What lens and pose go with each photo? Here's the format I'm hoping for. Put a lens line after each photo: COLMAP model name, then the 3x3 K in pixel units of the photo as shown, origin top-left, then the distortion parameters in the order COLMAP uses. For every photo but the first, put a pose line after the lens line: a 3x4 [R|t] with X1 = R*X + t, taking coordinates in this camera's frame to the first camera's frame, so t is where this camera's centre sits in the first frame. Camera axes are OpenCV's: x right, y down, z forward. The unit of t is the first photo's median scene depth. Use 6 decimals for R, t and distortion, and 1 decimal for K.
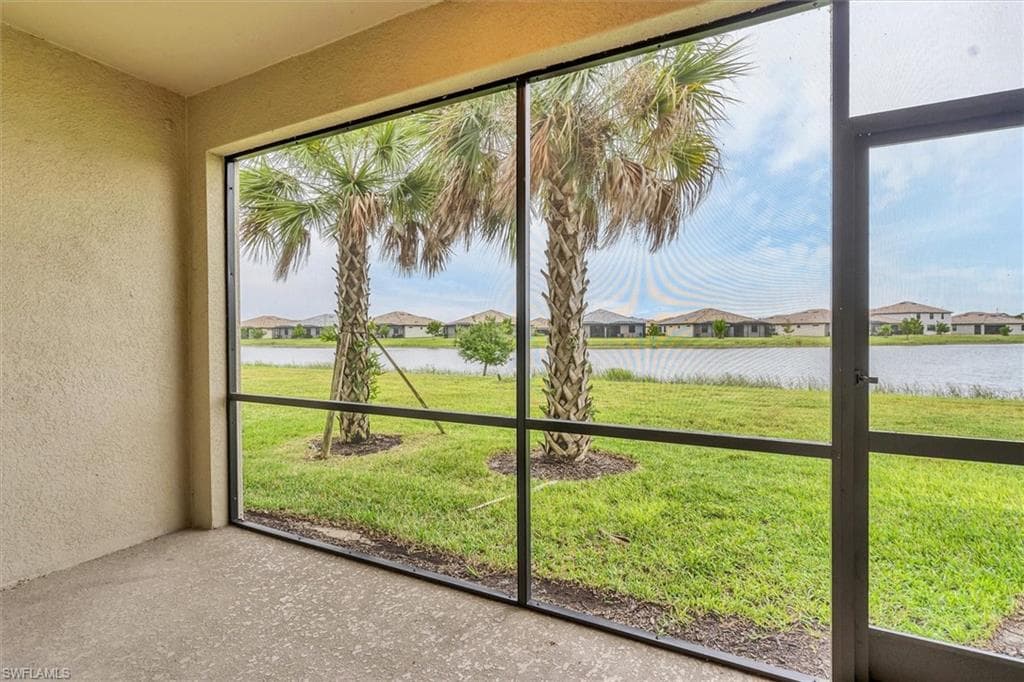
lens RADIAL K [[483.7, 0, 514.0], [0, 483.7, 329.3], [0, 0, 1]] dist [0.000667, 0.000167]
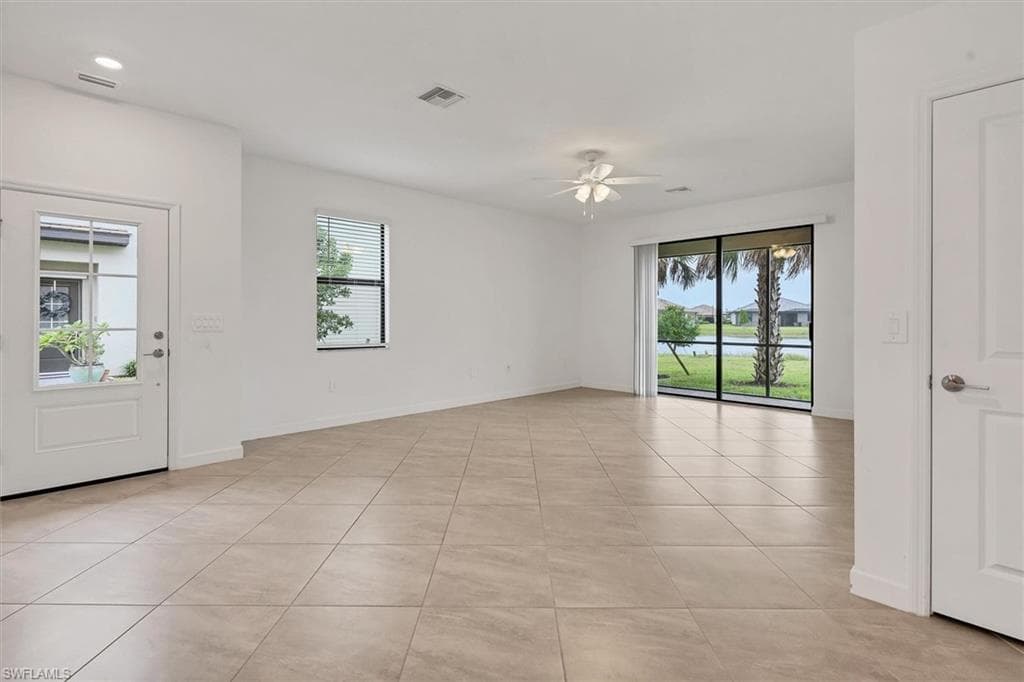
lens RADIAL K [[488.9, 0, 520.4], [0, 488.9, 314.8], [0, 0, 1]] dist [0.001375, 0.000348]
pose [[0.955700, 0.005412, -0.294294, -0.274964], [-0.006129, 0.999980, -0.001513, -0.004924], [0.294280, 0.003250, 0.955714, -1.229110]]
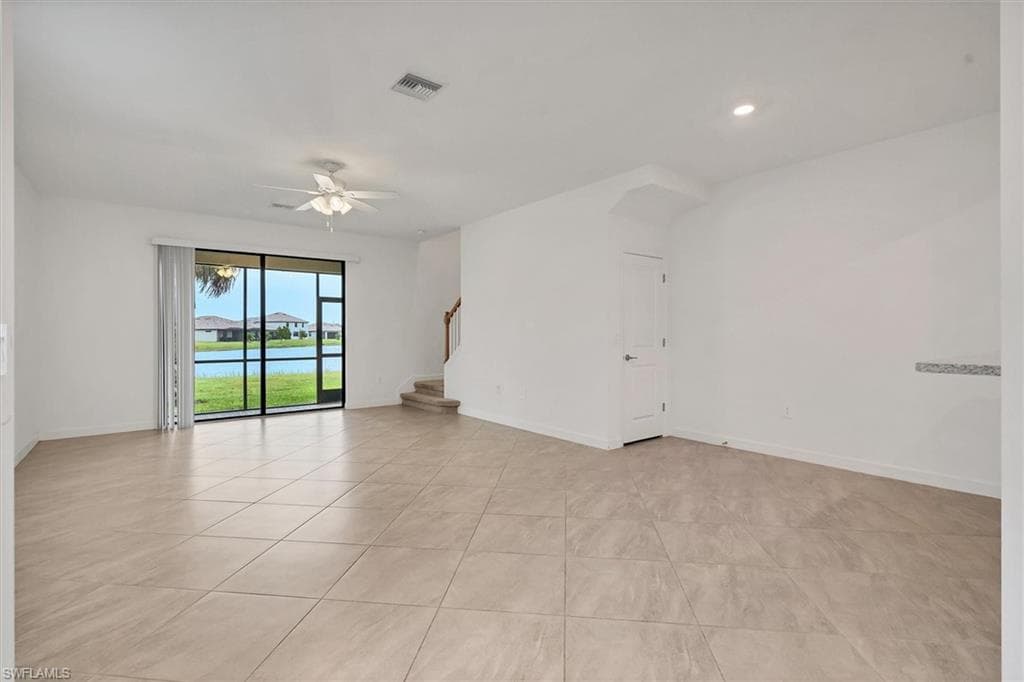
lens RADIAL K [[467.7, 0, 512.0], [0, 467.7, 341.0], [0, 0, 1]] dist [0.001256, -0.000096]
pose [[0.410410, -0.009585, 0.911851, -1.001123], [-0.002295, 0.999931, 0.011543, -0.001038], [-0.911898, -0.006830, 0.410360, -0.976149]]
